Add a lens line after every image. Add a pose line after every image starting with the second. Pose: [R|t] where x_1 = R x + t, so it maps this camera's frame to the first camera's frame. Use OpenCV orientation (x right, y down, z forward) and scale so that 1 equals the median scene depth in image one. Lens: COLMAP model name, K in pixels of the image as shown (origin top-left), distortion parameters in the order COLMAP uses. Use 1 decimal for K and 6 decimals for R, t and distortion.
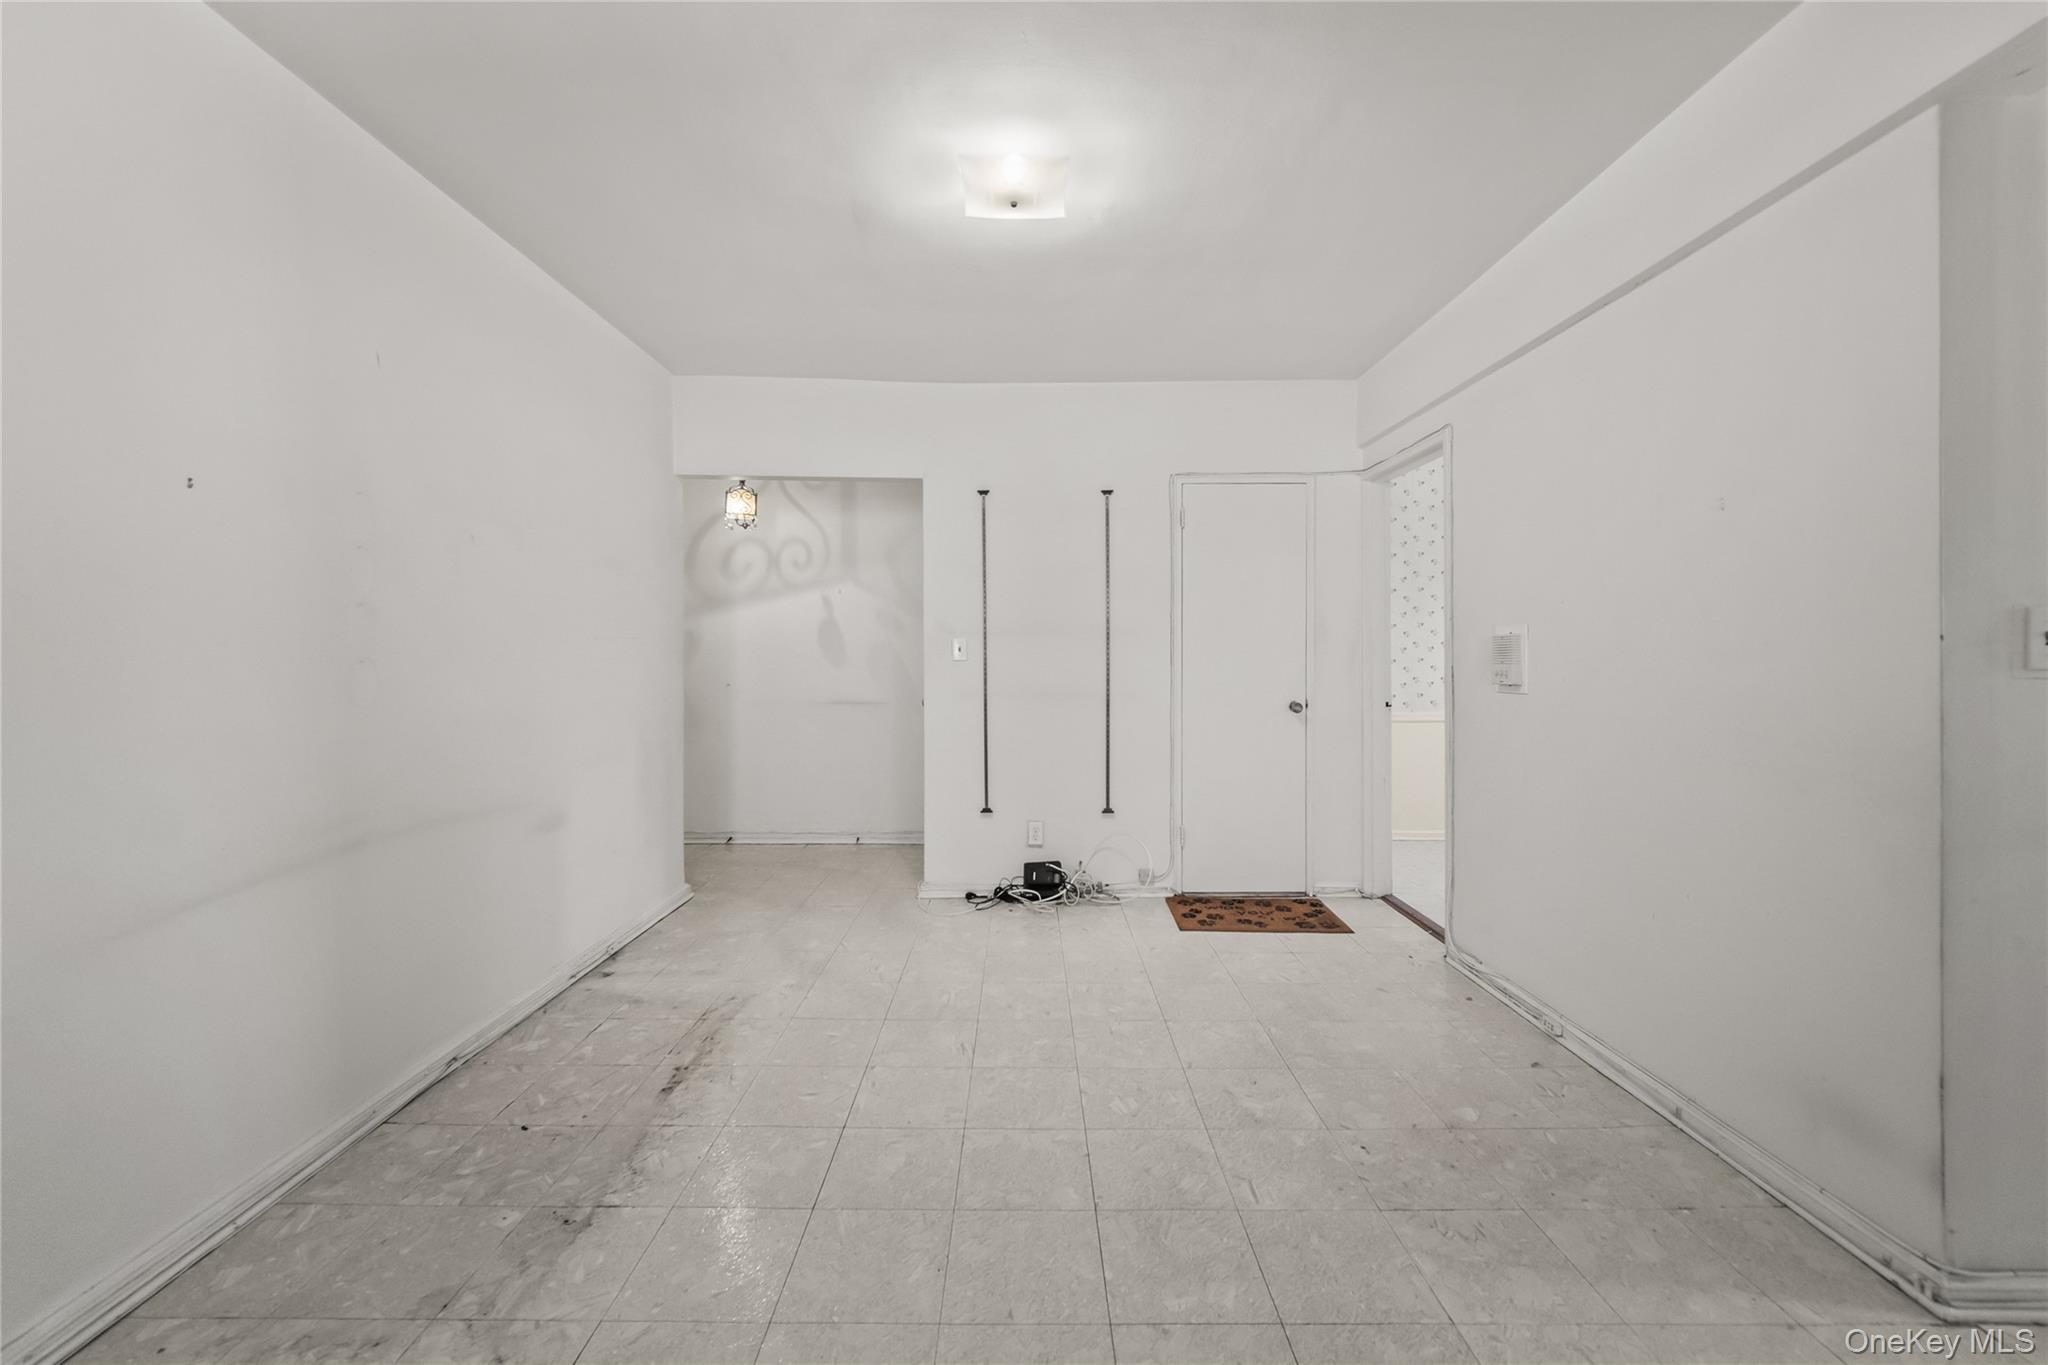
lens RADIAL K [[814.2, 0, 1018.0], [0, 814.2, 666.5], [0, 0, 1]] dist [0.001816, -0.000678]
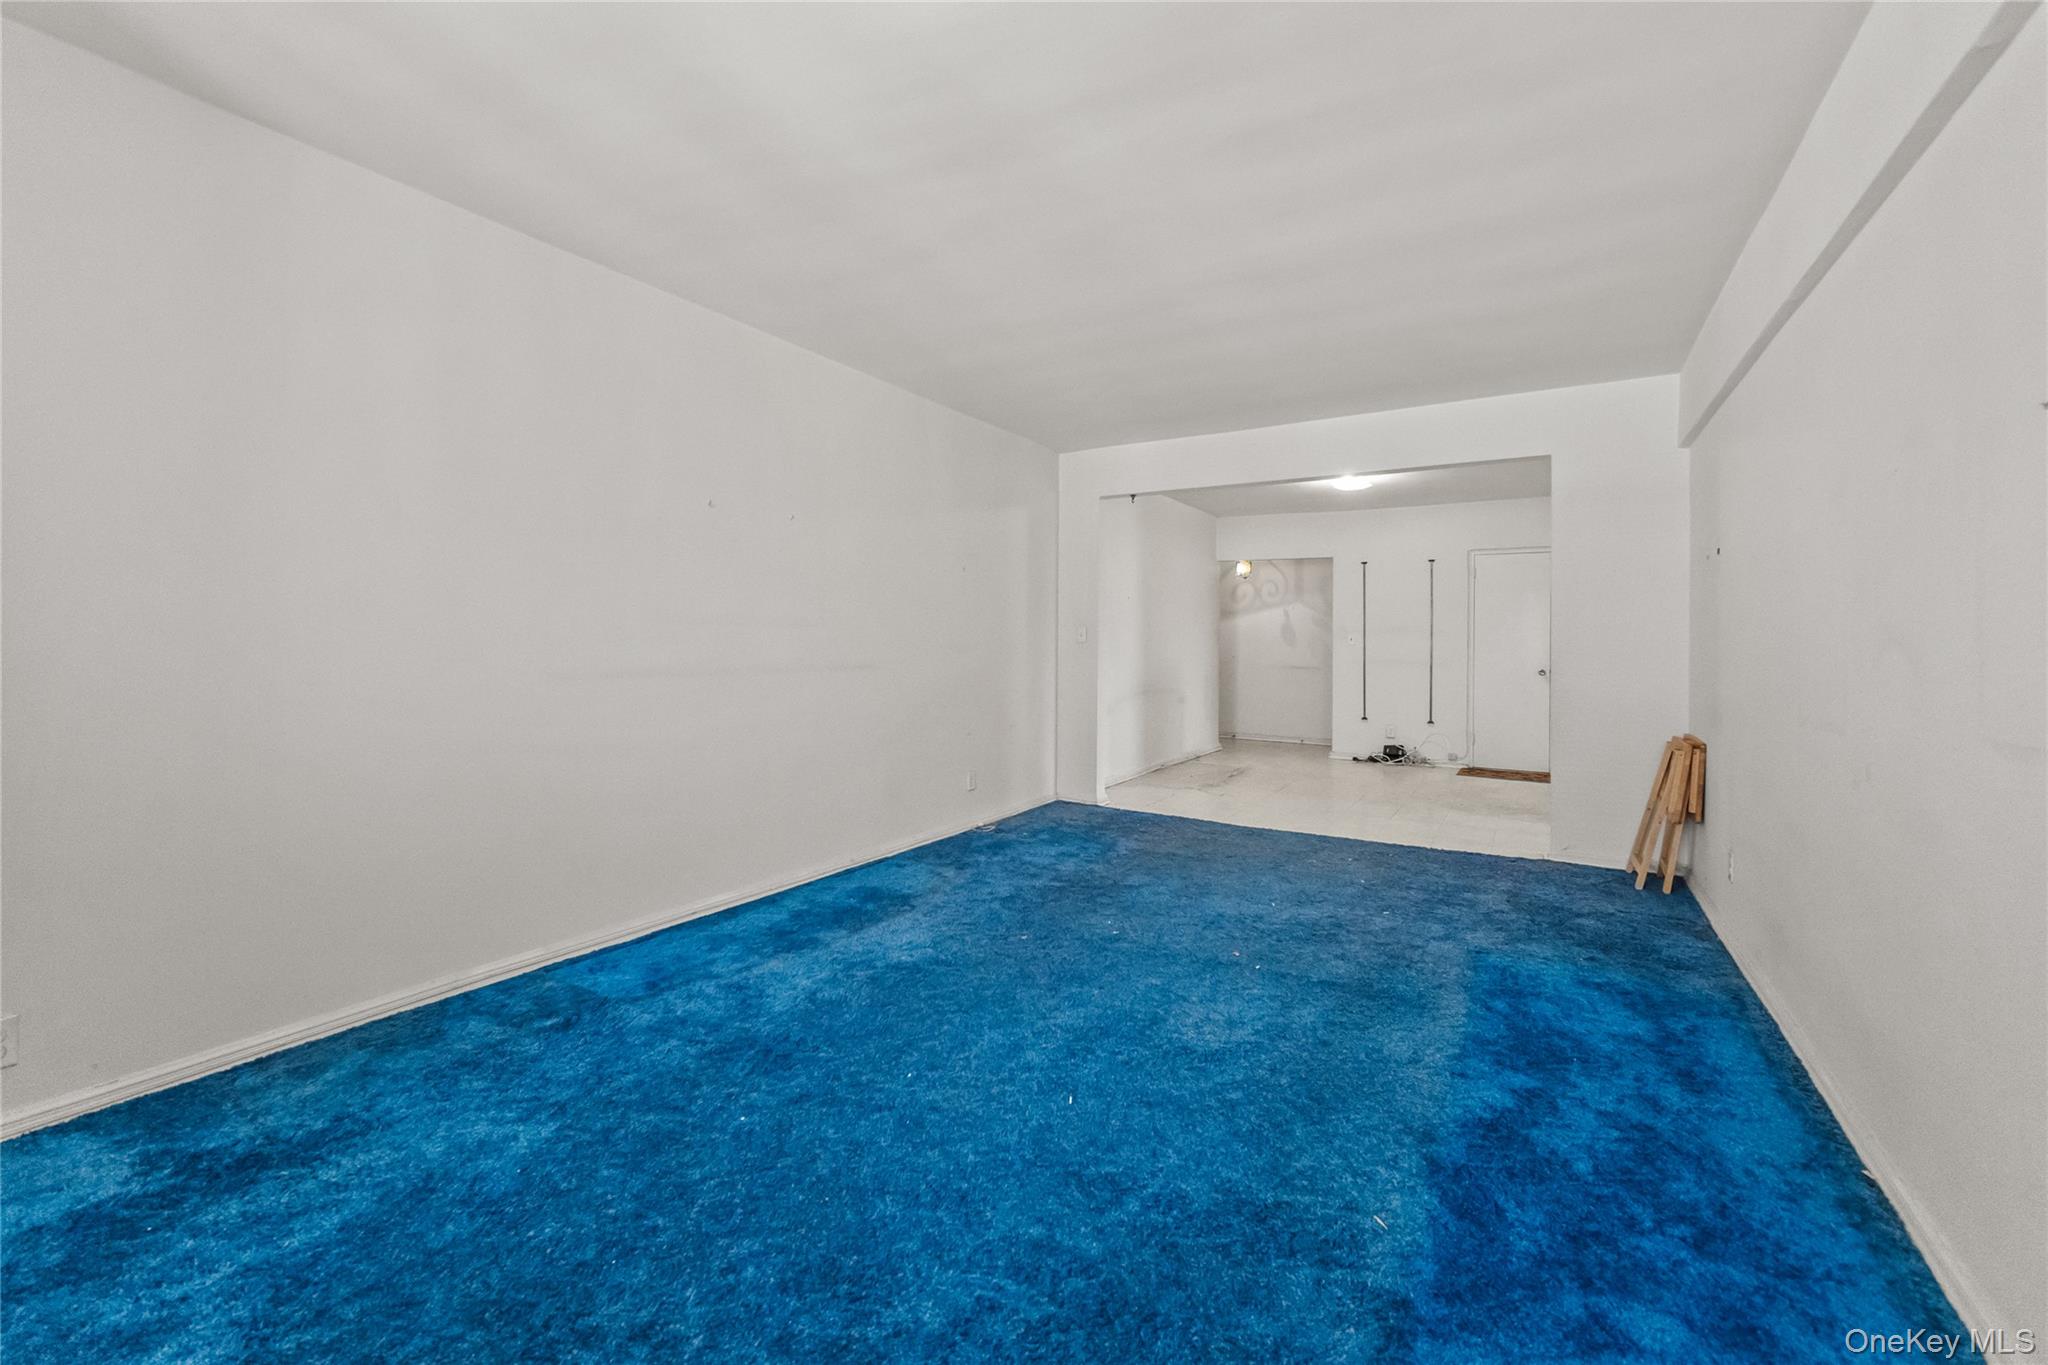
lens RADIAL K [[814.2, 0, 1005.6], [0, 814.2, 627.0], [0, 0, 1]] dist [0.001816, -0.000678]
pose [[0.841333, 0.002162, -0.540513, 0.271519], [-0.022434, 0.999270, -0.030921, 0.027345], [0.540051, 0.038141, 0.840767, -1.069304]]
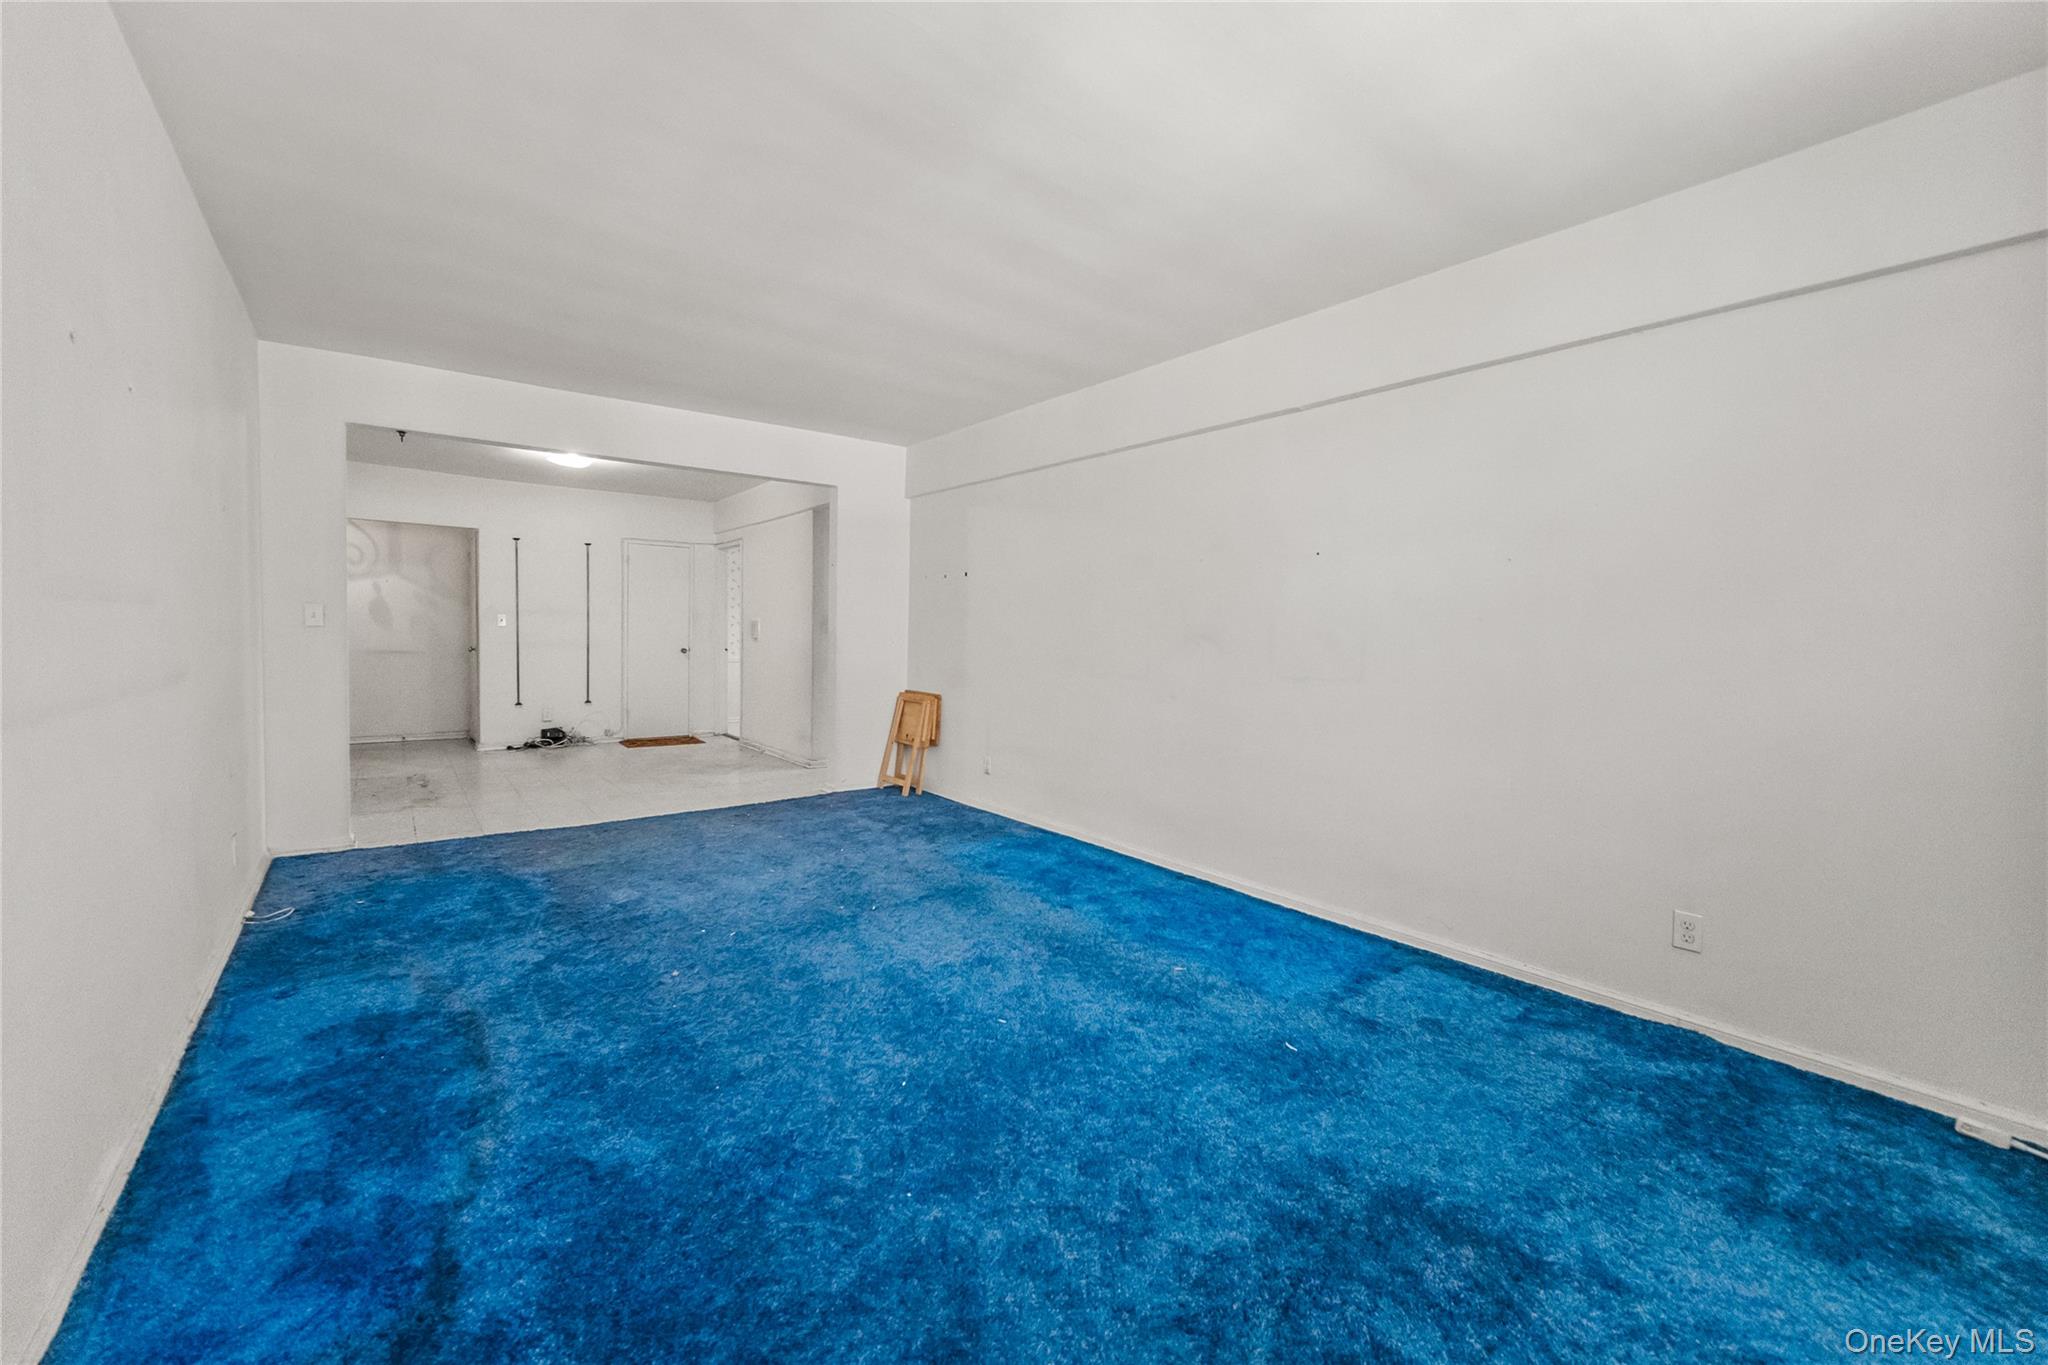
lens RADIAL K [[814.2, 0, 1000.1], [0, 814.2, 656.1], [0, 0, 1]] dist [0.001816, -0.000678]
pose [[0.813927, -0.002141, 0.580964, -0.205130], [-0.007660, 0.999867, 0.014415, 0.022933], [-0.580917, -0.016183, 0.813802, -1.096475]]
